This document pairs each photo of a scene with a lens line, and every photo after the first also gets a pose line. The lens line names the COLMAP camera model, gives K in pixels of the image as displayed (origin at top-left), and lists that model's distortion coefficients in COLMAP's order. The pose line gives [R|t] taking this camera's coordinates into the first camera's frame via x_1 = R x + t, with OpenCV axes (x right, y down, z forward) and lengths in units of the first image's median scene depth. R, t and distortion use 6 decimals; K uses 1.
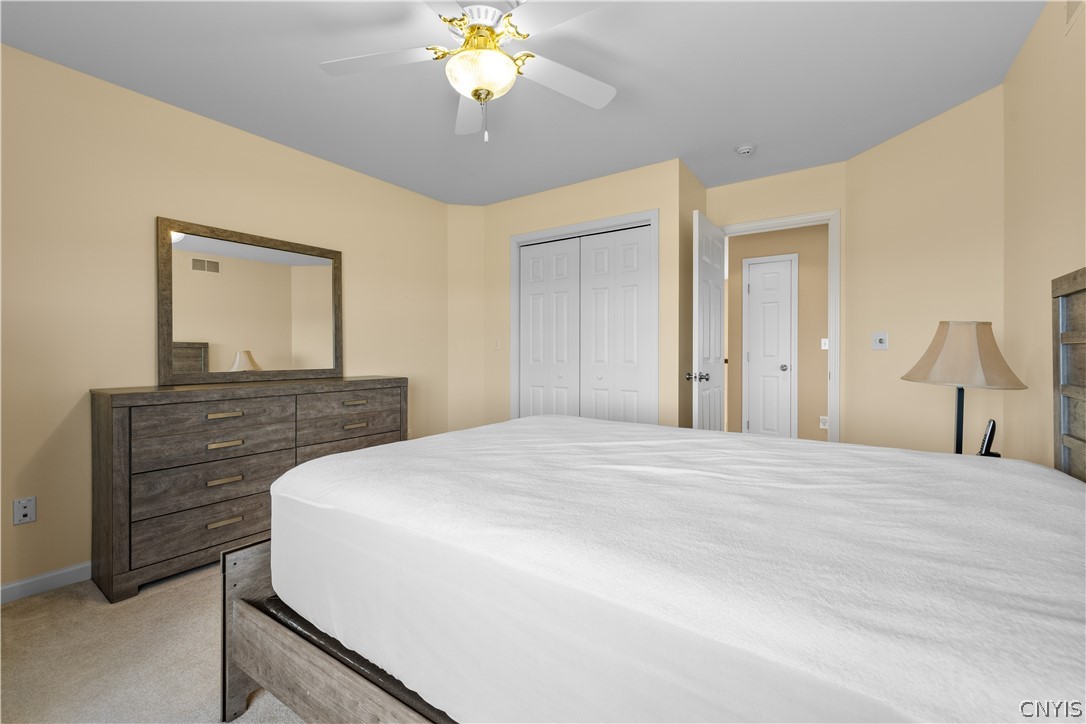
lens RADIAL K [[457.4, 0, 542.5], [0, 457.4, 351.8], [0, 0, 1]] dist [0.002255, 0.000609]
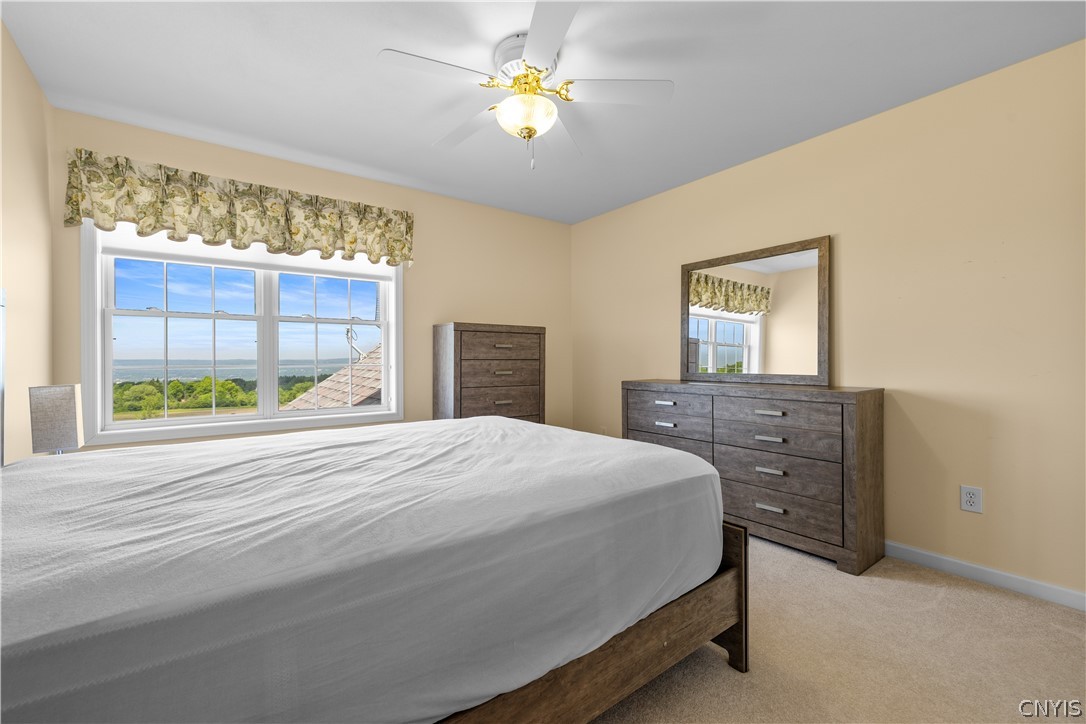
lens RADIAL K [[457.4, 0, 544.2], [0, 457.4, 364.5], [0, 0, 1]] dist [0.002255, 0.000609]
pose [[-0.299881, 0.010884, -0.953915, 0.611876], [0.003634, 0.999941, 0.010267, 0.006731], [0.953970, -0.000388, -0.299902, 0.905598]]
